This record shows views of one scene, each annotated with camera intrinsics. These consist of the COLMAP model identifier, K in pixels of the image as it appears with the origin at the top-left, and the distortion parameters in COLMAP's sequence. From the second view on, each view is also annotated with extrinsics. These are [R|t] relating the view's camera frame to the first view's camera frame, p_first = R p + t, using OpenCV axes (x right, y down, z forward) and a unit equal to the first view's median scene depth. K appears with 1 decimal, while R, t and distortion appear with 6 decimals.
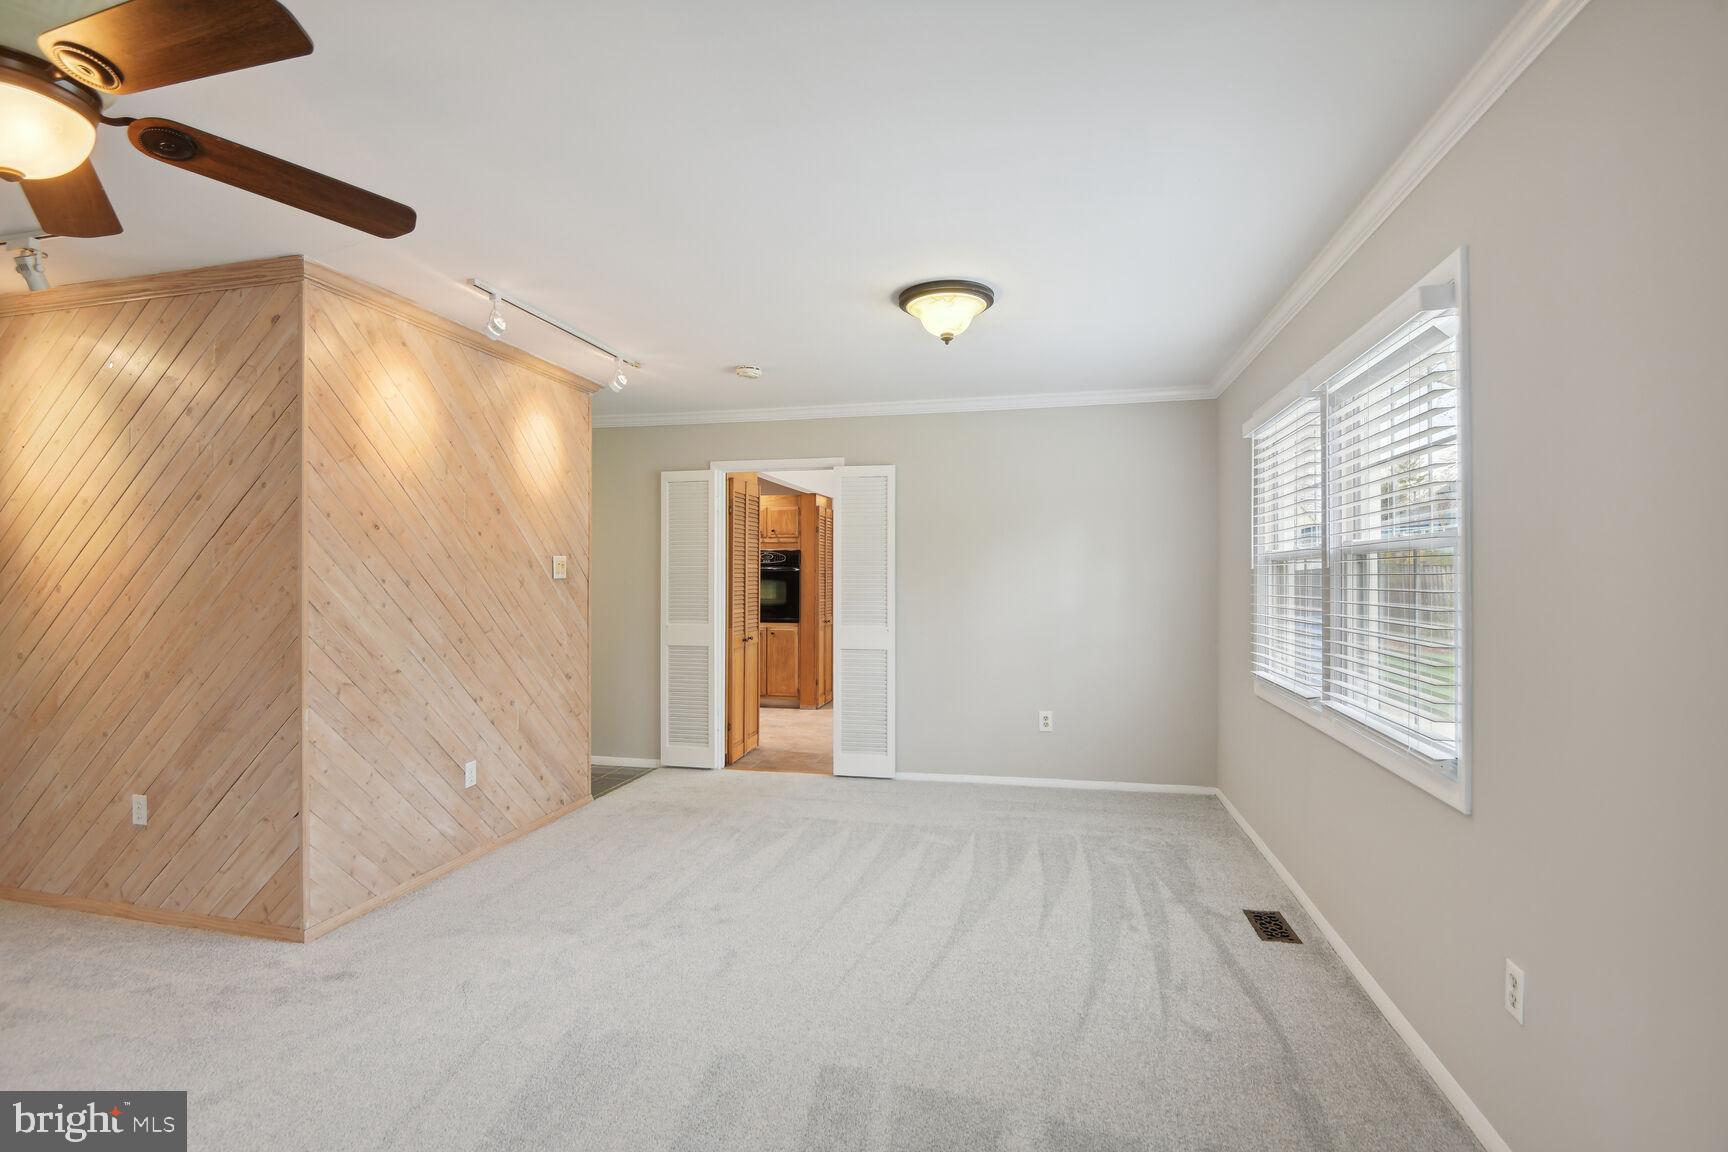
lens RADIAL K [[807.0, 0, 847.5], [0, 807.0, 572.3], [0, 0, 1]] dist [0.010938, -0.012943]
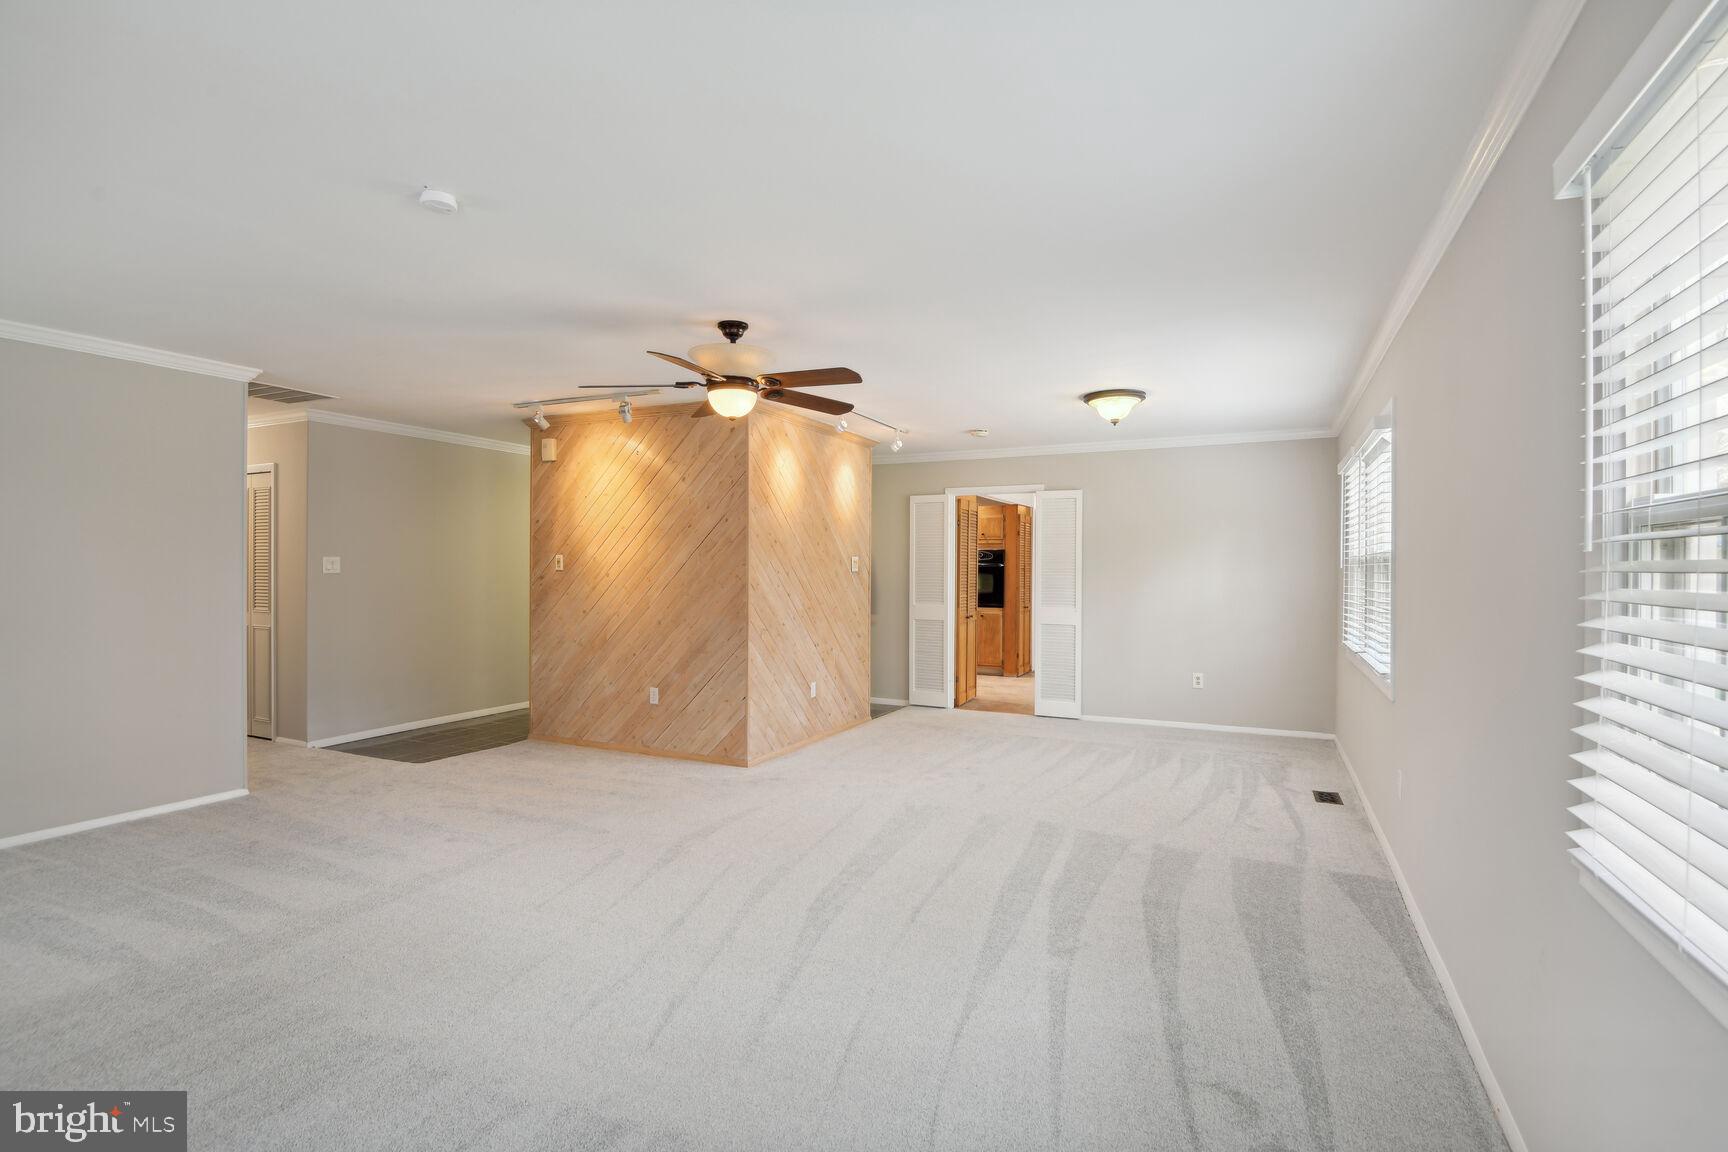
lens RADIAL K [[807.0, 0, 864.1], [0, 807.0, 568.4], [0, 0, 1]] dist [0.010938, -0.012943]
pose [[0.977940, 0.006019, -0.208798, -0.026138], [-0.005459, 0.999980, 0.003260, -0.004408], [0.208813, -0.002049, 0.977953, -0.667199]]
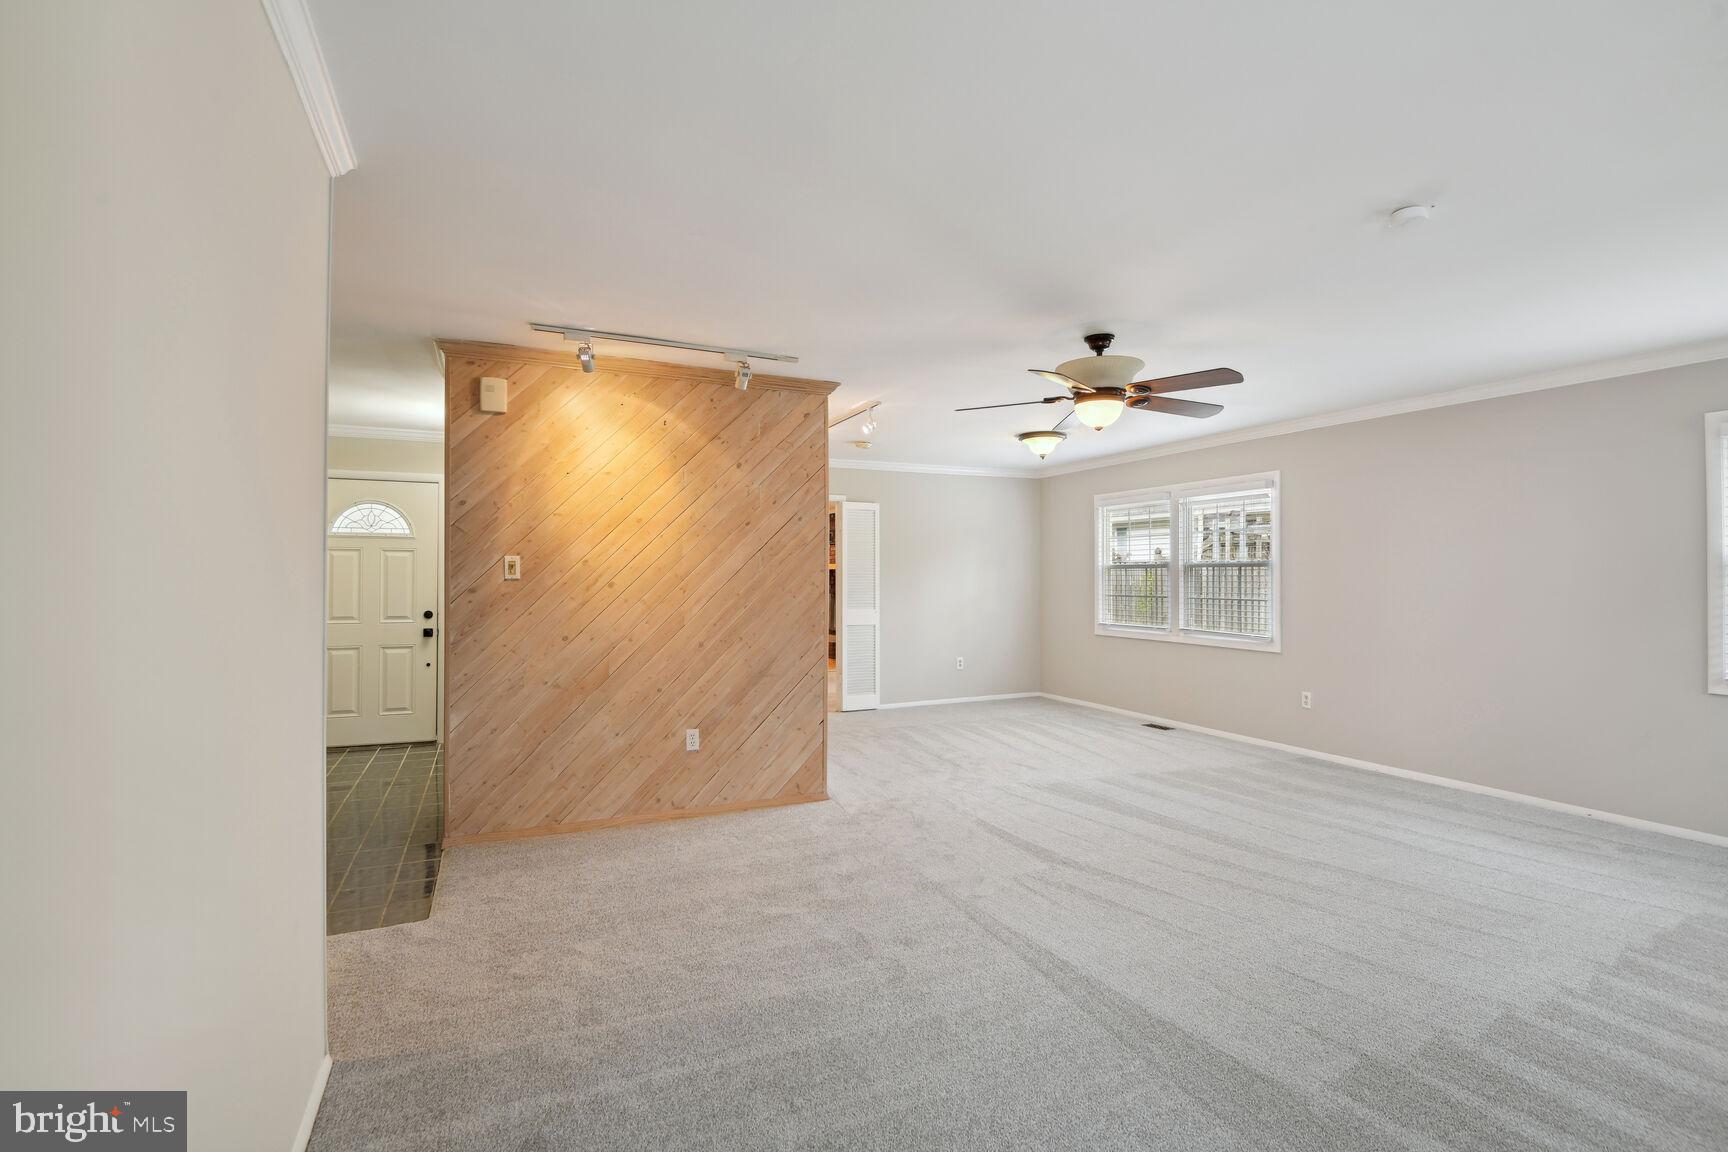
lens RADIAL K [[807.0, 0, 872.2], [0, 807.0, 562.9], [0, 0, 1]] dist [0.010938, -0.012943]
pose [[0.783163, 0.011179, 0.621716, -1.449145], [-0.003713, 0.999905, -0.013303, 0.000103], [-0.621806, 0.008110, 0.783129, -0.302125]]
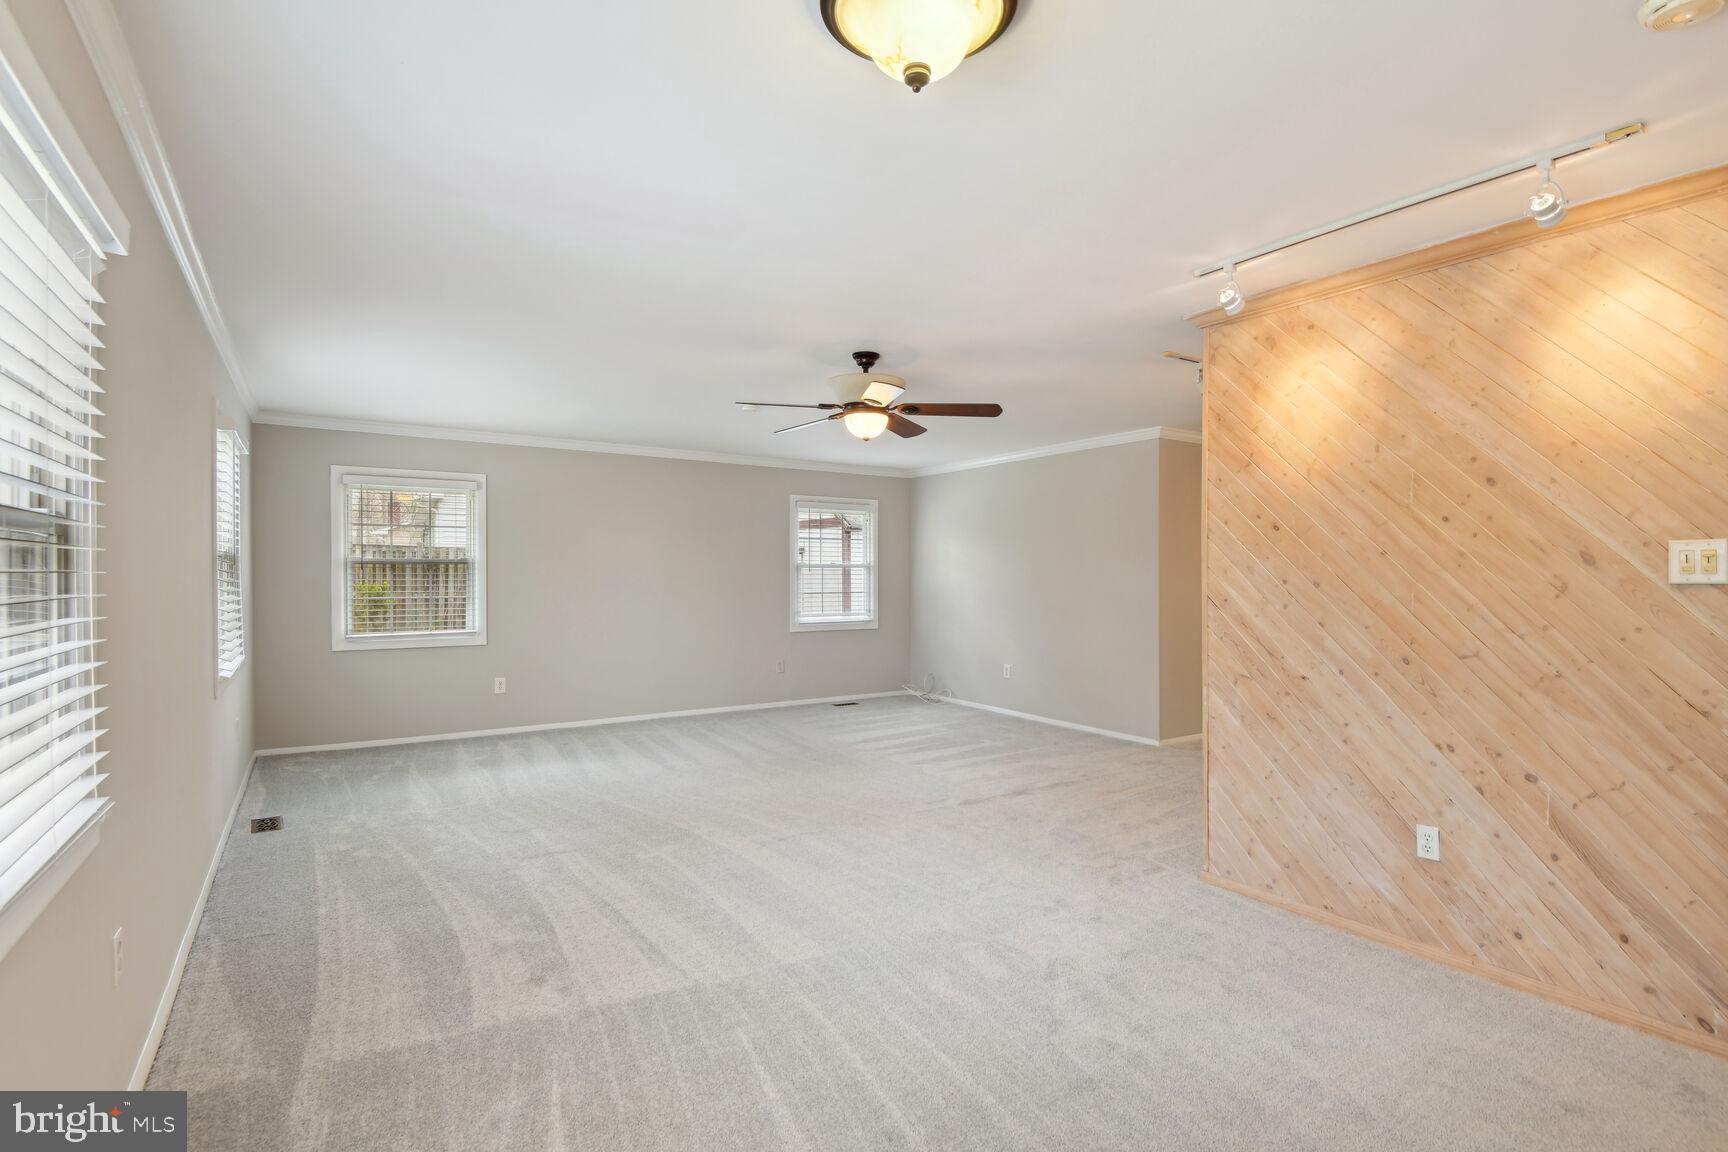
lens RADIAL K [[807.0, 0, 865.6], [0, 807.0, 570.1], [0, 0, 1]] dist [0.010938, -0.012943]
pose [[-0.661107, 0.002083, -0.750289, 0.499512], [0.005673, 0.999981, -0.002223, -0.003623], [0.750271, -0.005726, -0.661106, 1.258371]]
